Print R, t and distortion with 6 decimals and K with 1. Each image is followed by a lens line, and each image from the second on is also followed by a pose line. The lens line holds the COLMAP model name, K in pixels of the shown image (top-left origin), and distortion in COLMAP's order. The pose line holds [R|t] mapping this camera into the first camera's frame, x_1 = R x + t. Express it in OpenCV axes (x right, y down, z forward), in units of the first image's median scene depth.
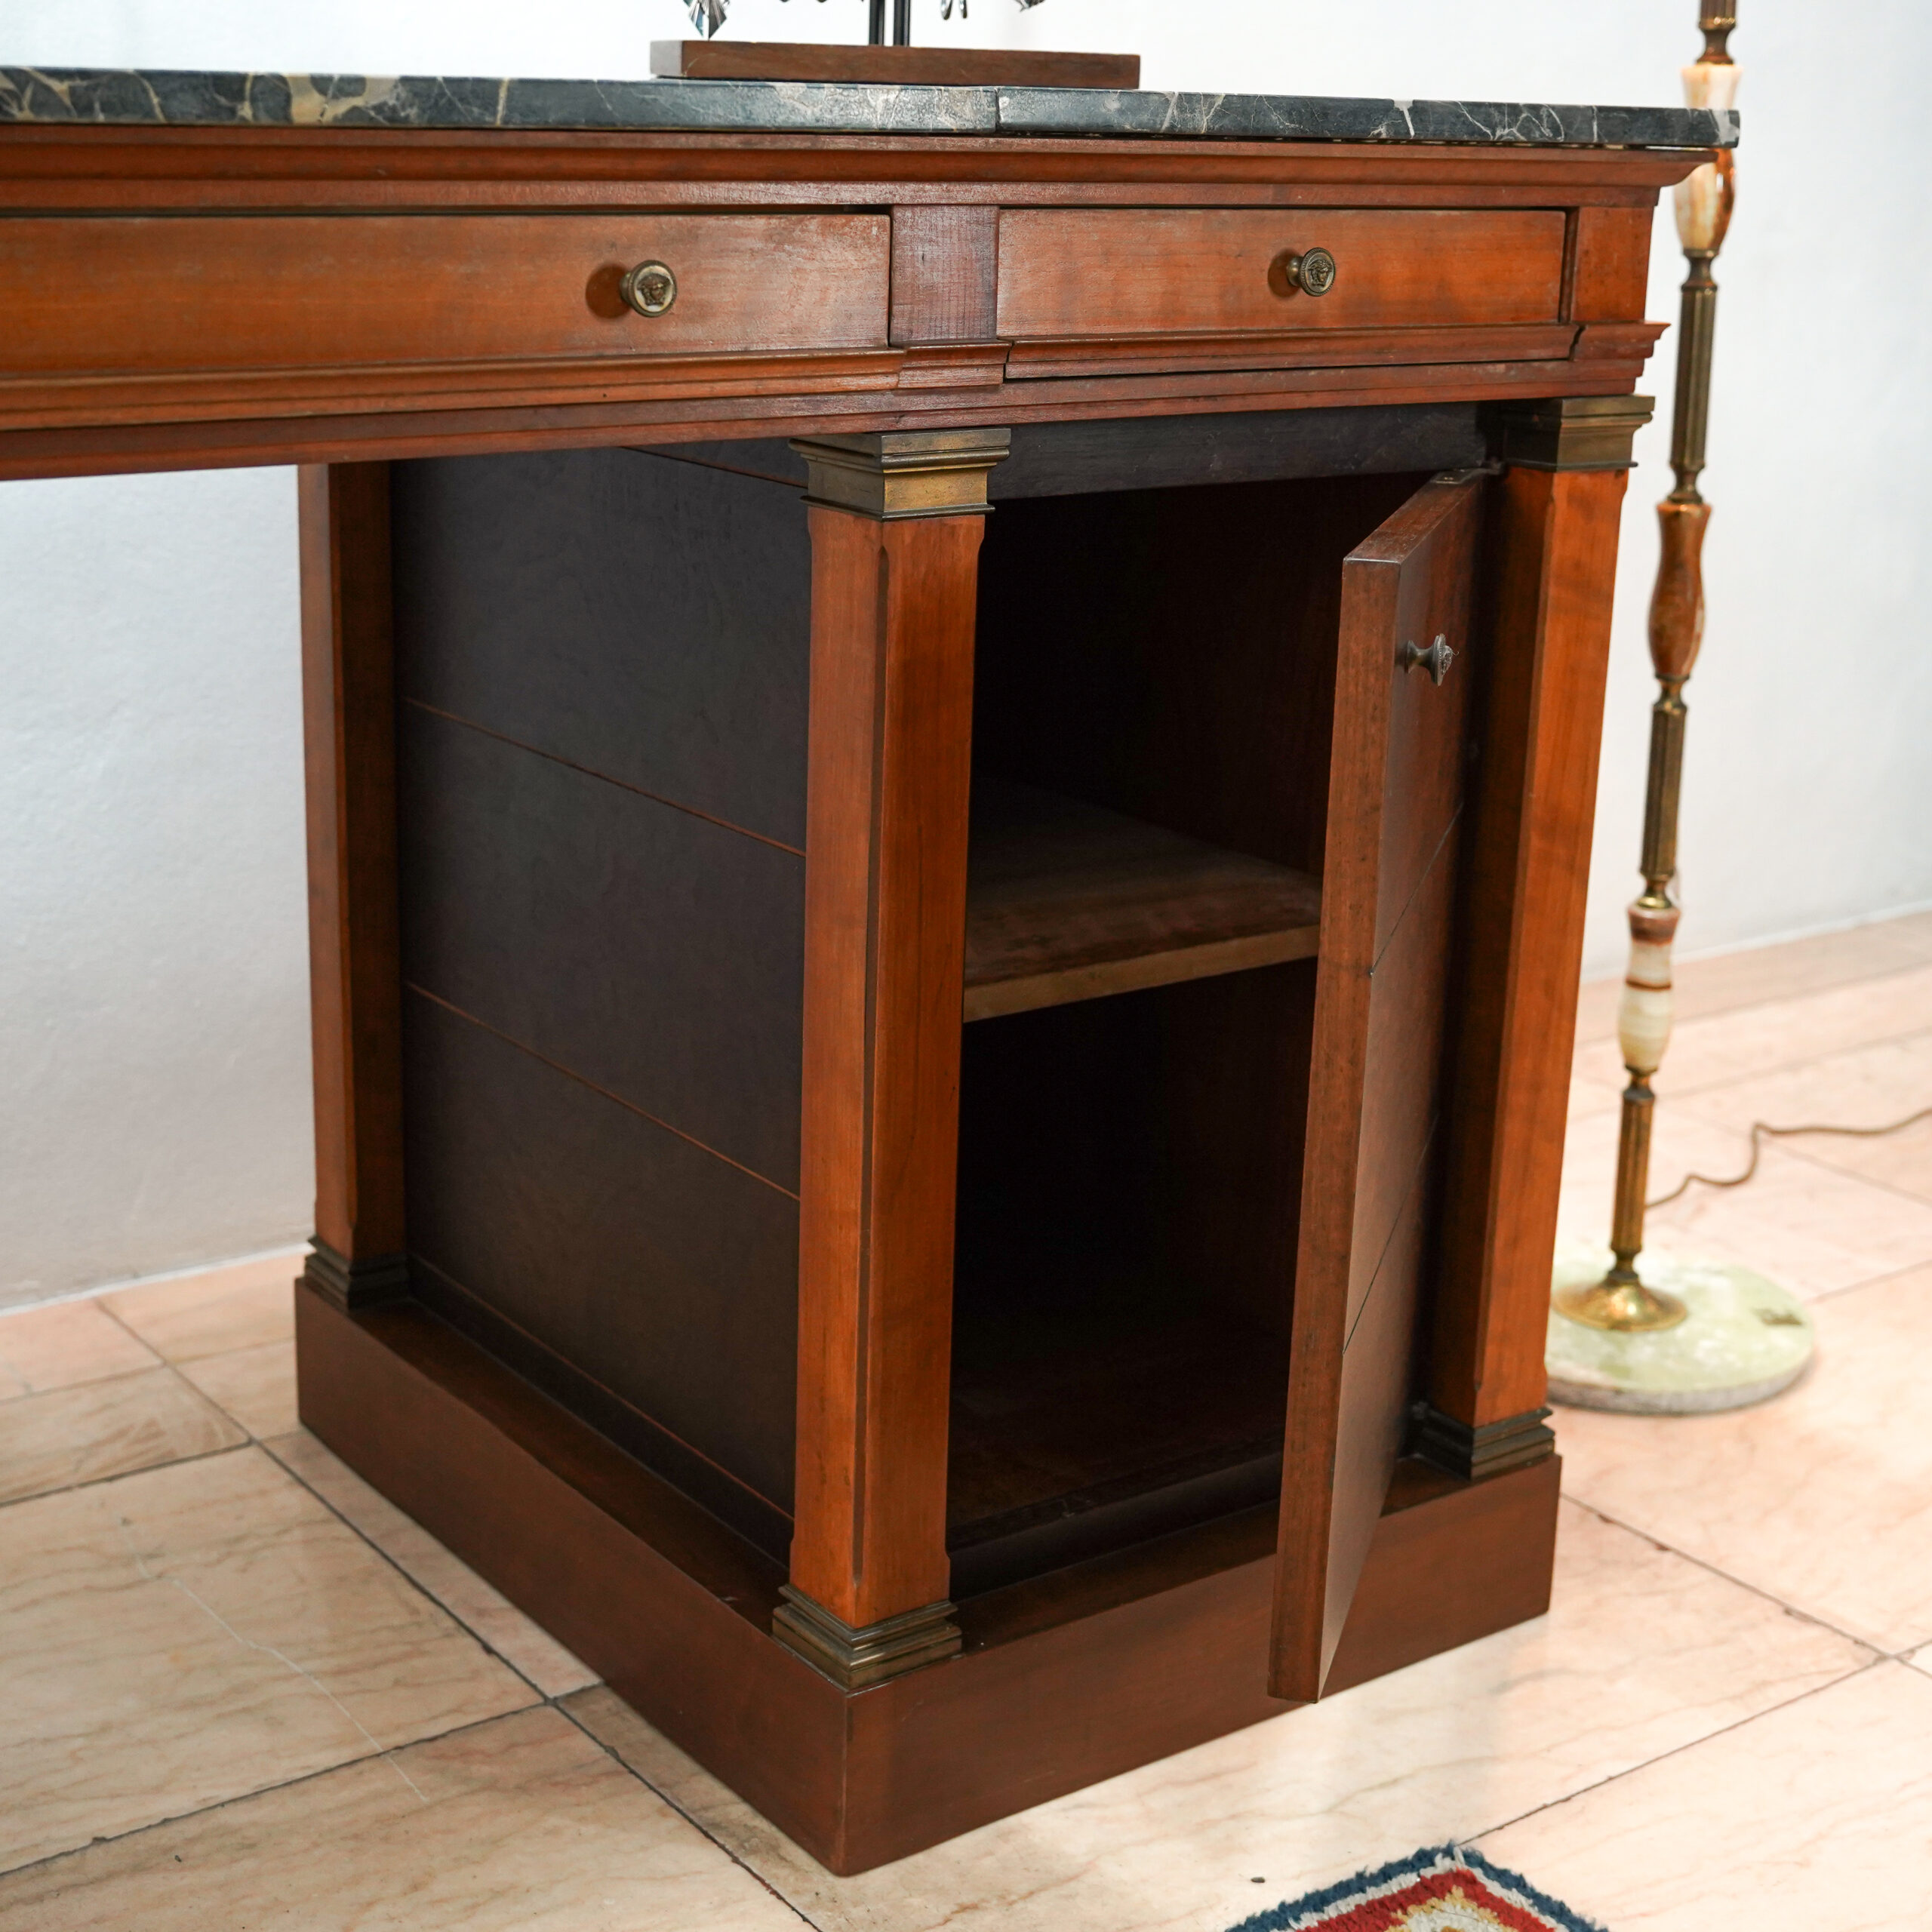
lens RADIAL K [[3083.0, 0, 966.0], [0, 3083.0, 966.0], [0, 0, 1]] dist [-0.088561, 0.176911]
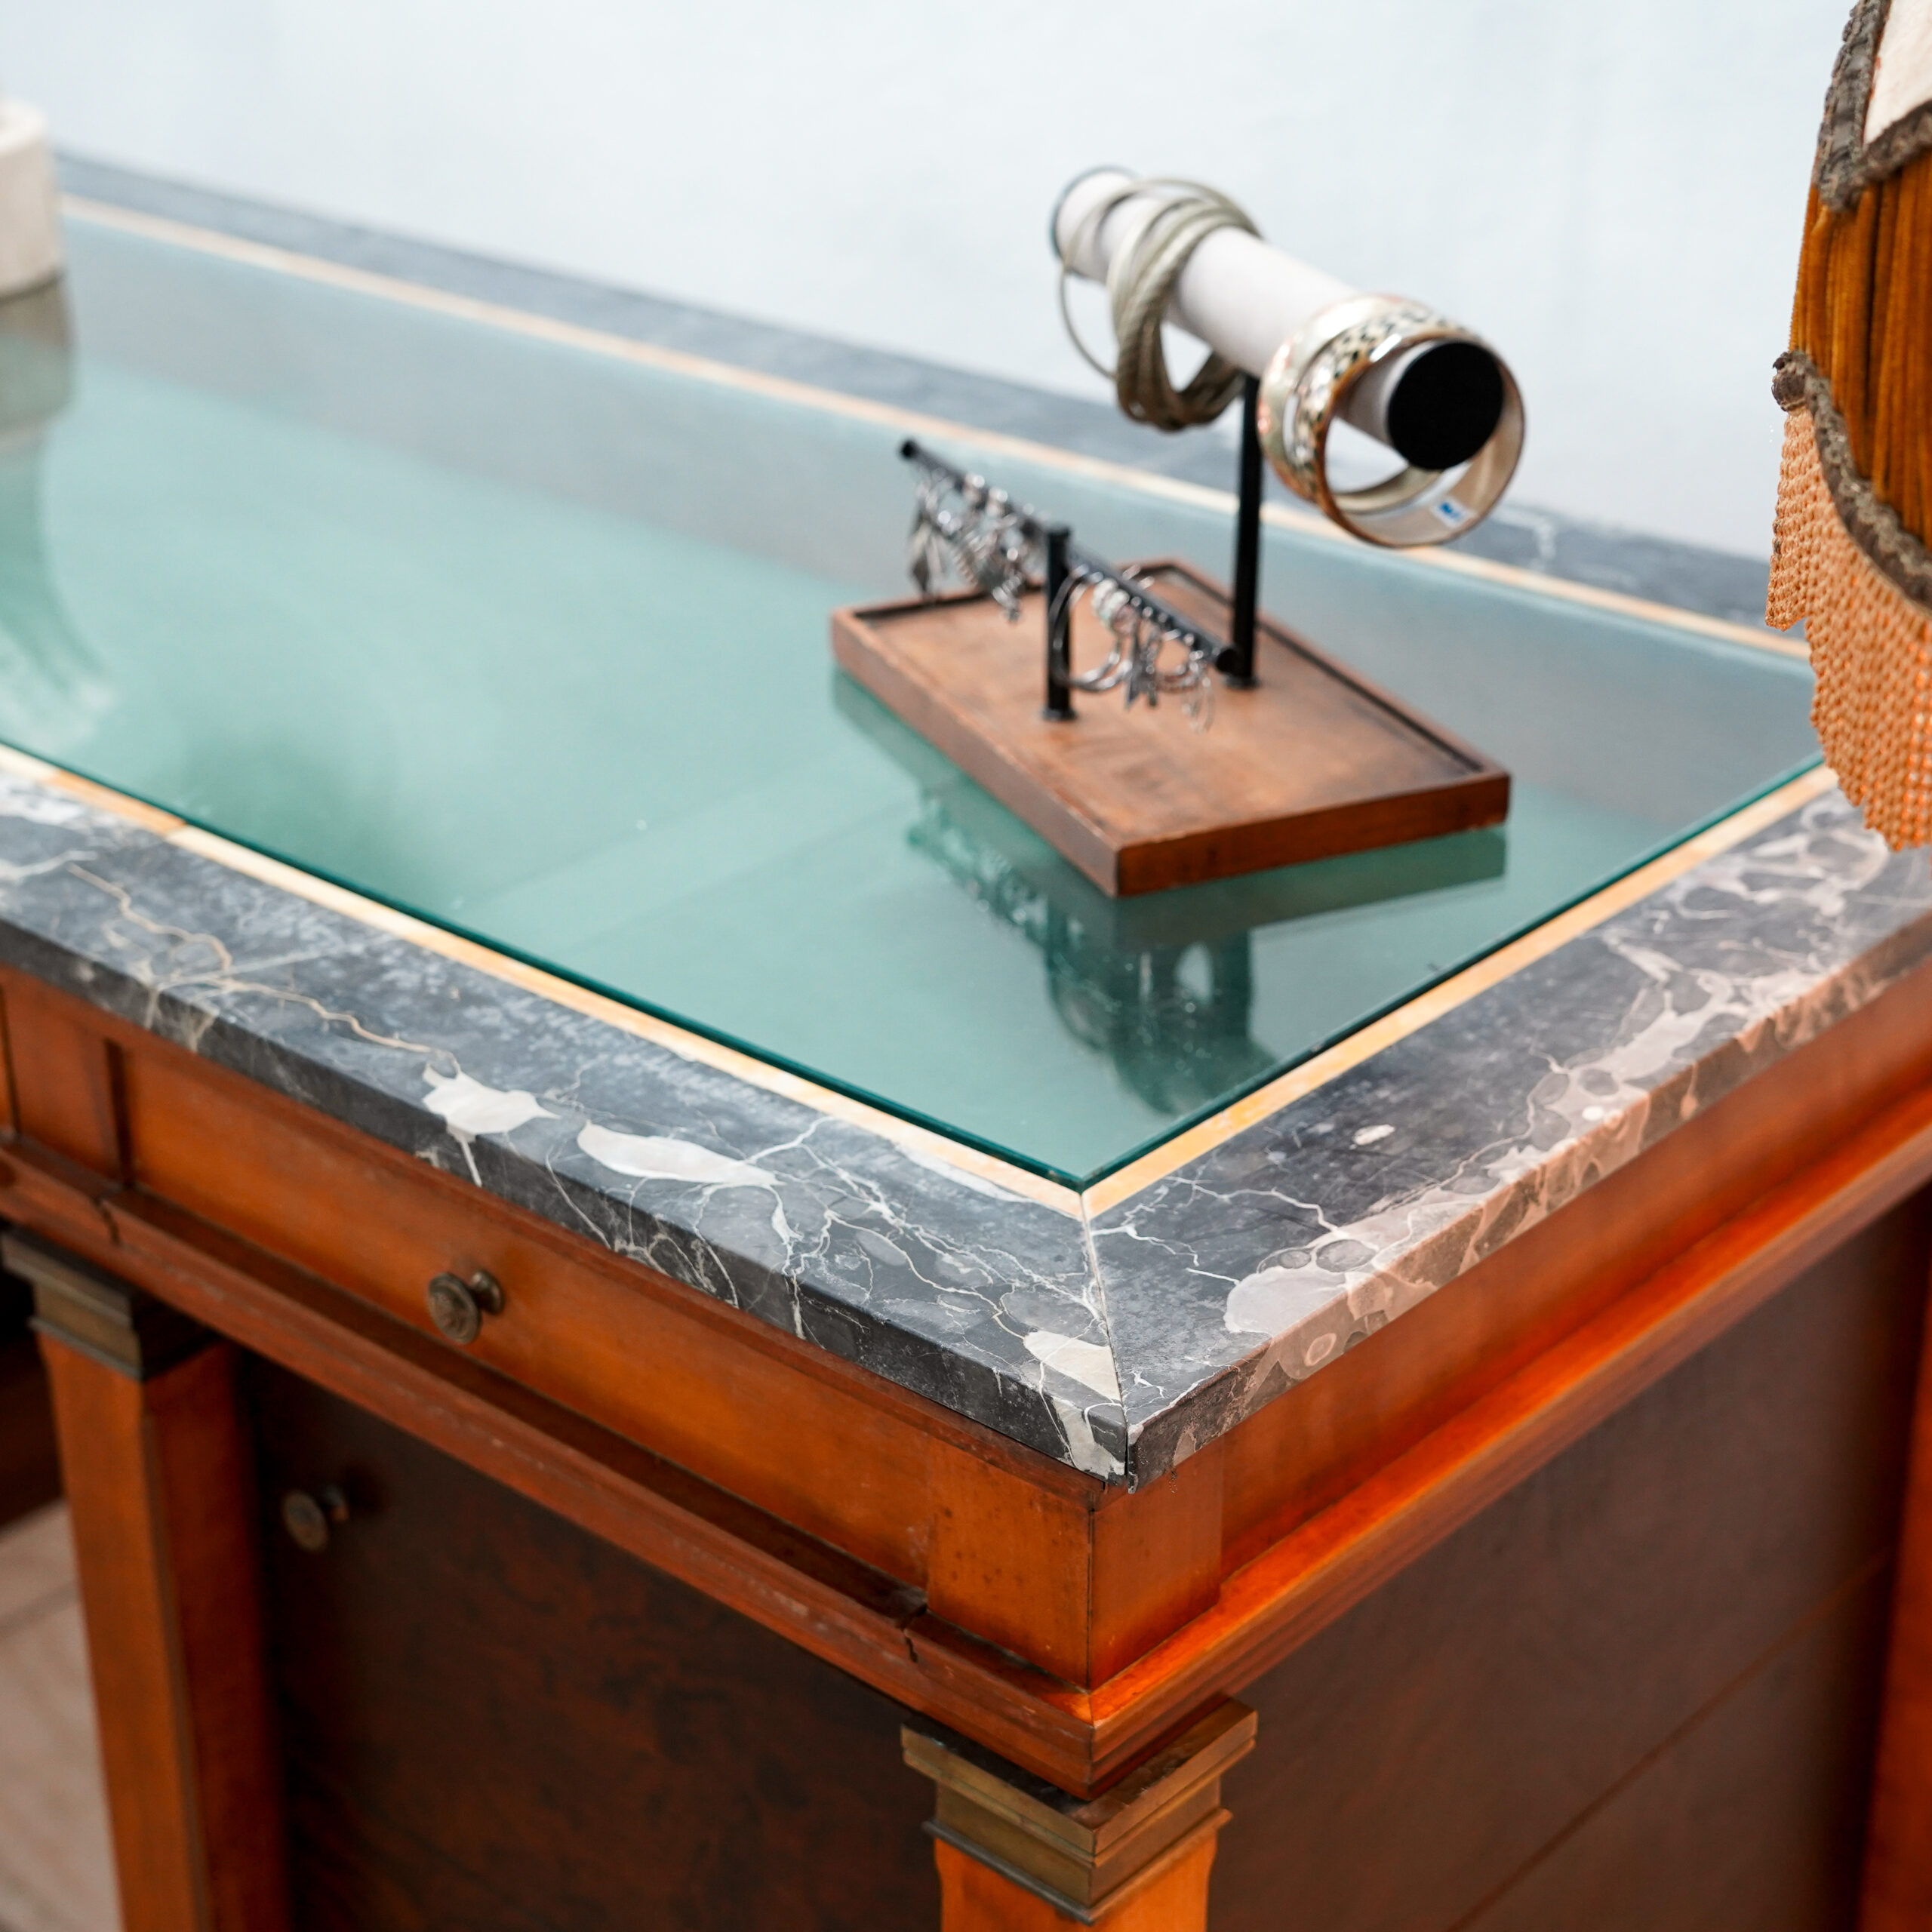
lens RADIAL K [[3607.8, 0, 966.0], [0, 3607.8, 966.0], [0, 0, 1]] dist [0.034276, -0.018561]
pose [[0.203869, 0.390017, -0.897955, 0.764803], [-0.261522, 0.905583, 0.333955, -0.555623], [0.943421, 0.166752, 0.286618, 0.849378]]
